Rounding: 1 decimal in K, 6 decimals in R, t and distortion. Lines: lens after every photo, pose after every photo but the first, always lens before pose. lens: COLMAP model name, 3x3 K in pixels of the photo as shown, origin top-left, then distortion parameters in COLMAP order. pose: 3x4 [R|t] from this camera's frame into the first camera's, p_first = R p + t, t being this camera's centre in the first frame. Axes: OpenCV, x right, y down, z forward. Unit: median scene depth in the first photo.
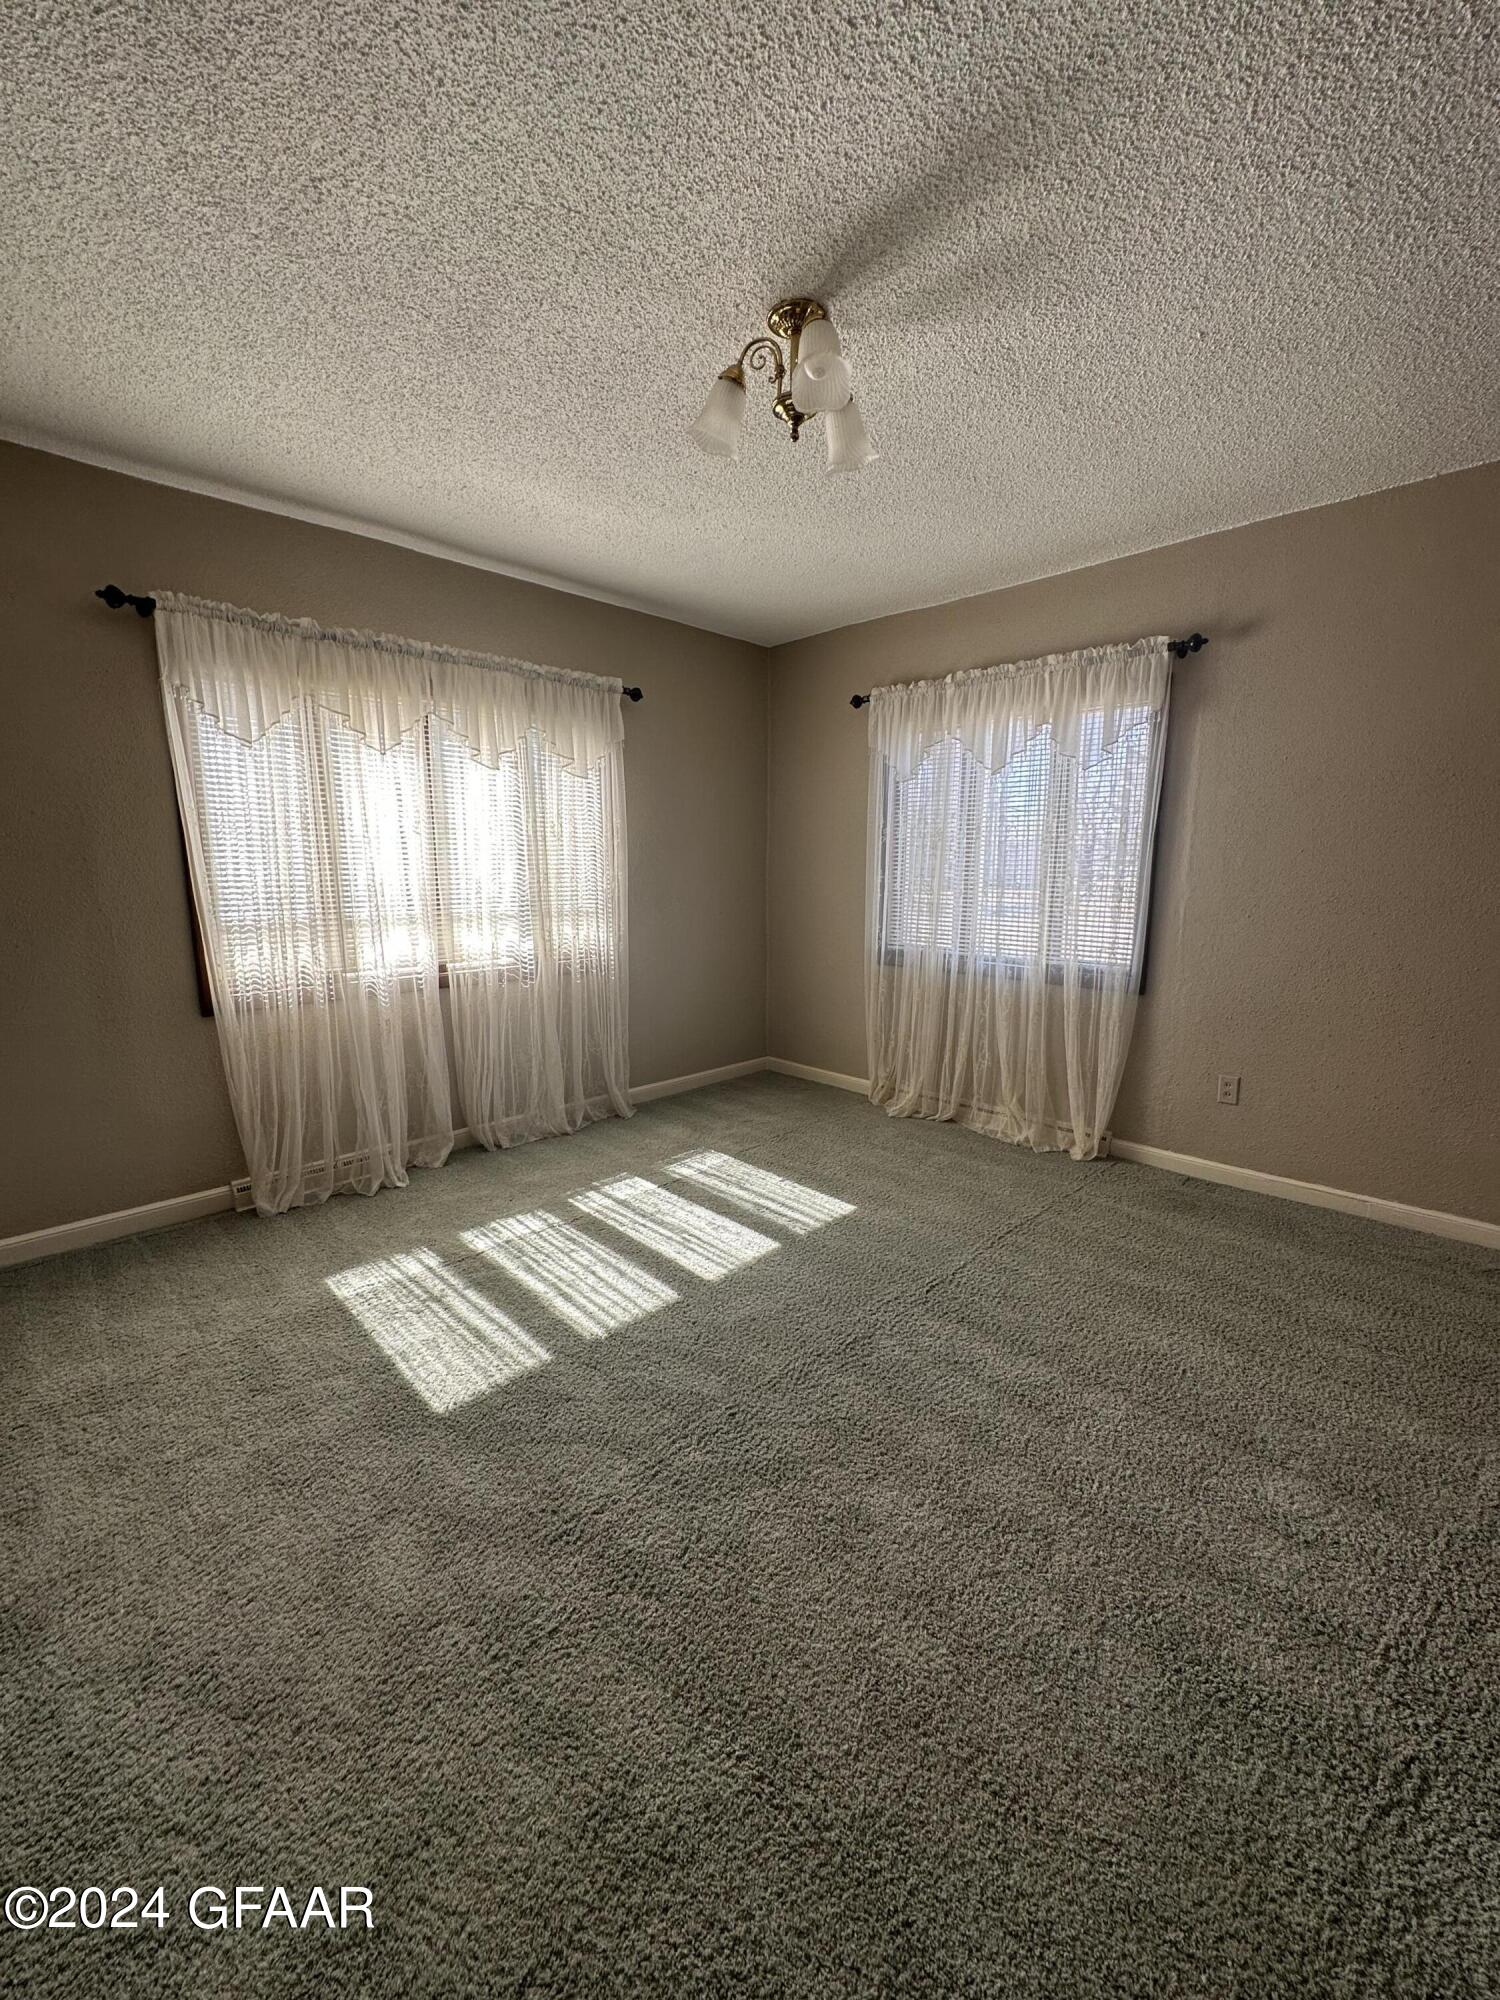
lens RADIAL K [[798.0, 0, 750.8], [0, 798.0, 999.8], [0, 0, 1]] dist [0.000735, 0.000388]
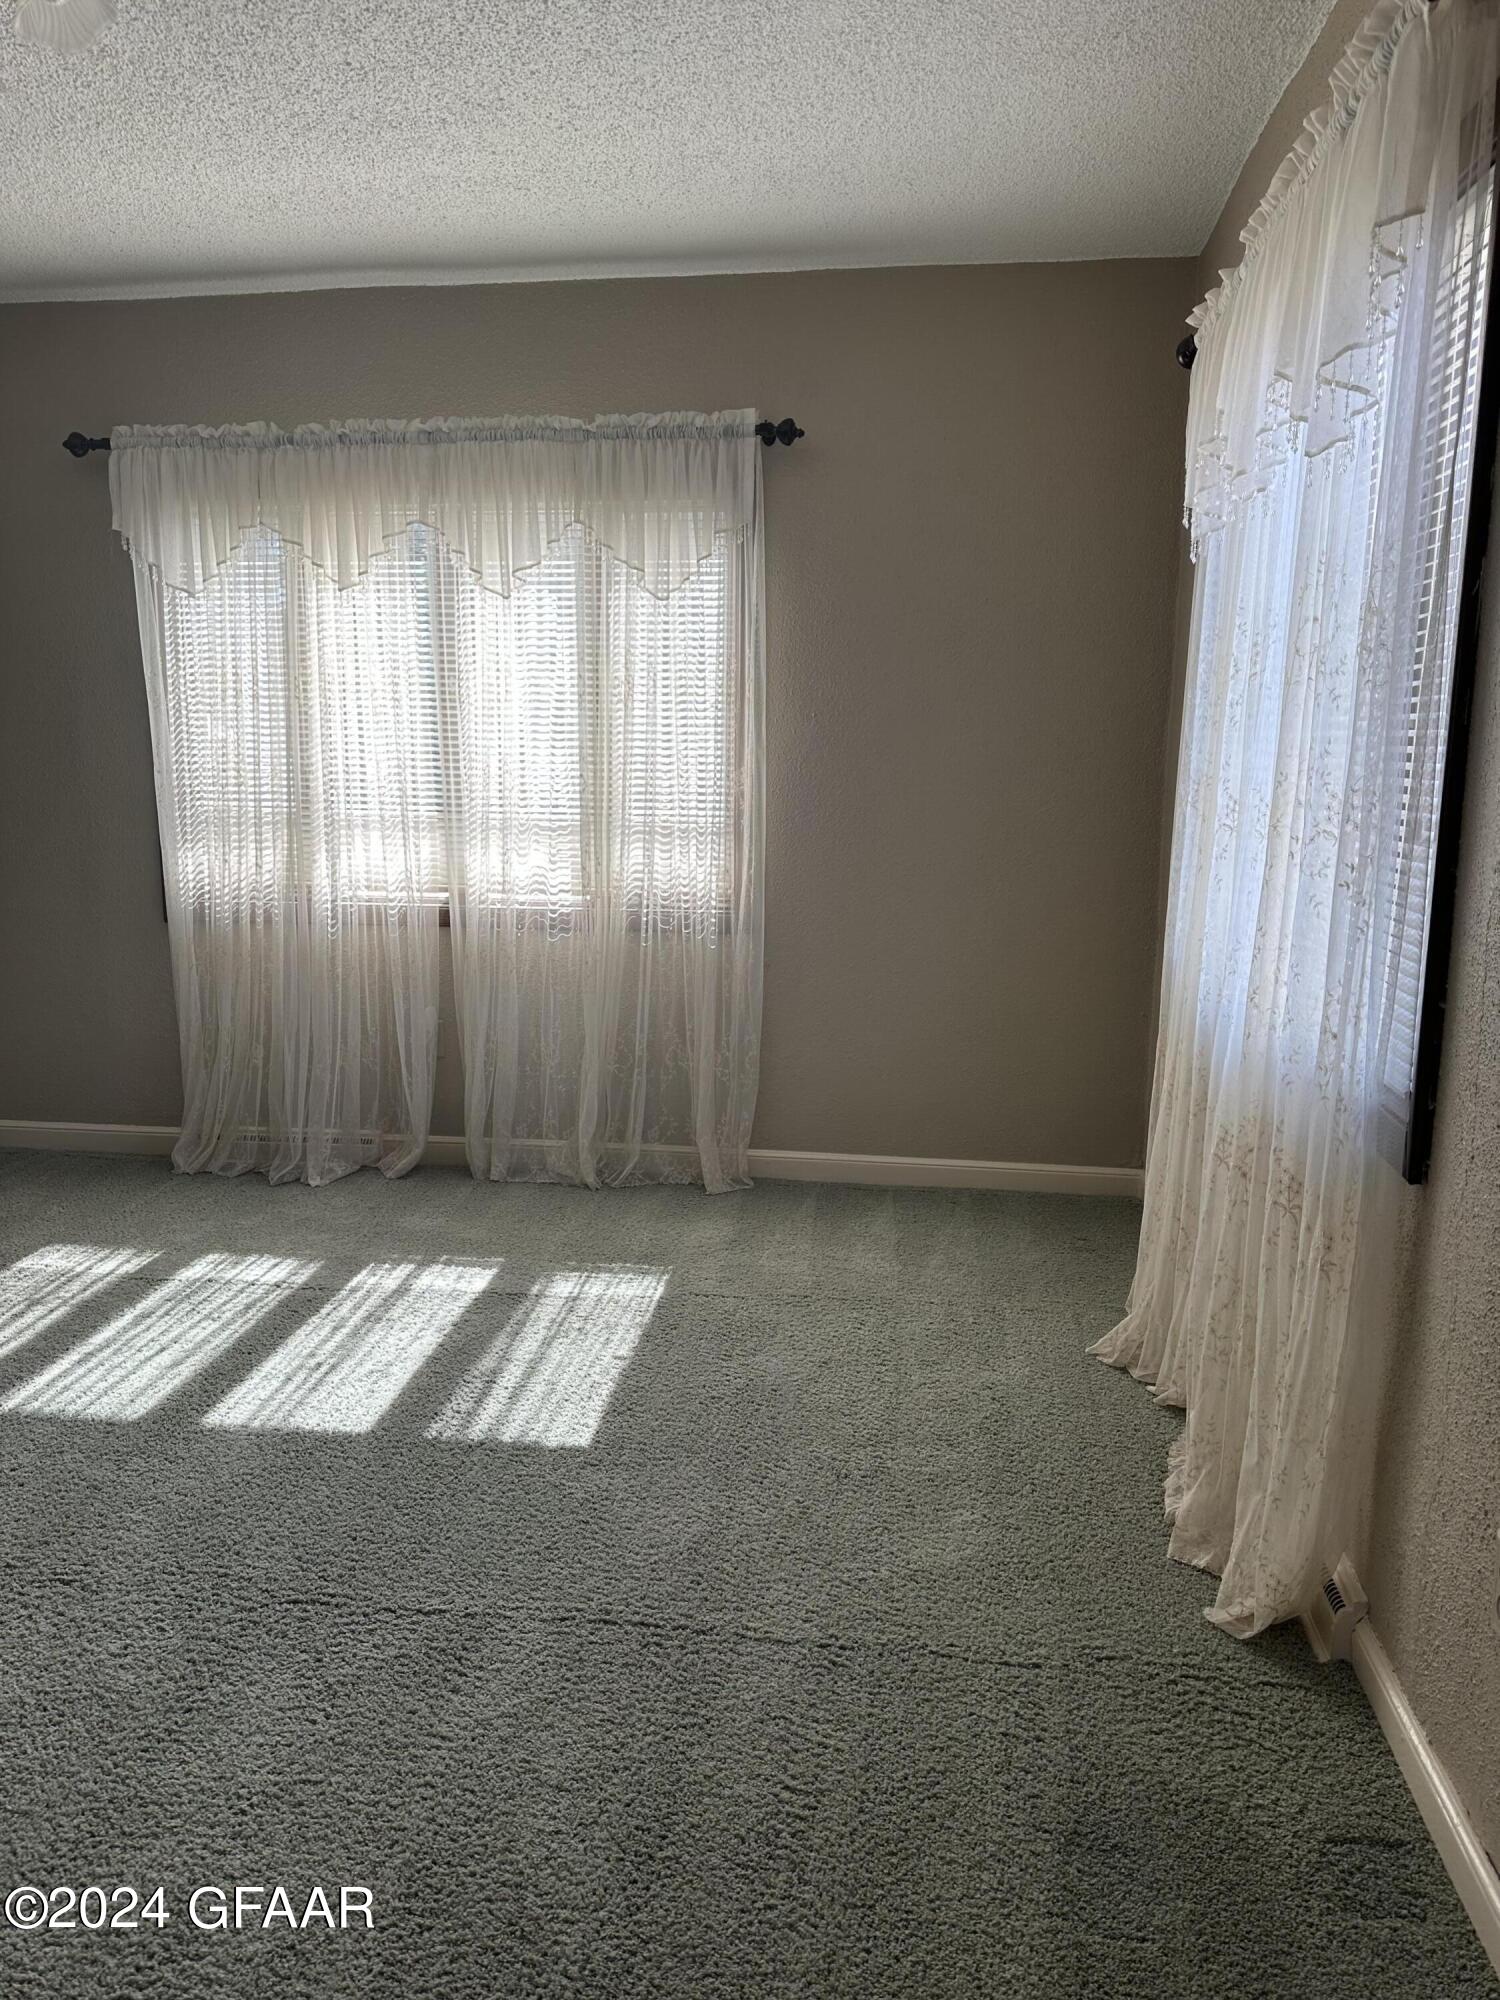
lens RADIAL K [[1399.8, 0, 748.6], [0, 1399.8, 1007.9], [0, 0, 1]] dist [0.054411, -0.080339]
pose [[0.614537, 0.147326, -0.775010, 0.798769], [-0.136508, 0.987447, 0.079466, -0.085447], [0.776988, 0.056960, 0.626933, 0.500493]]
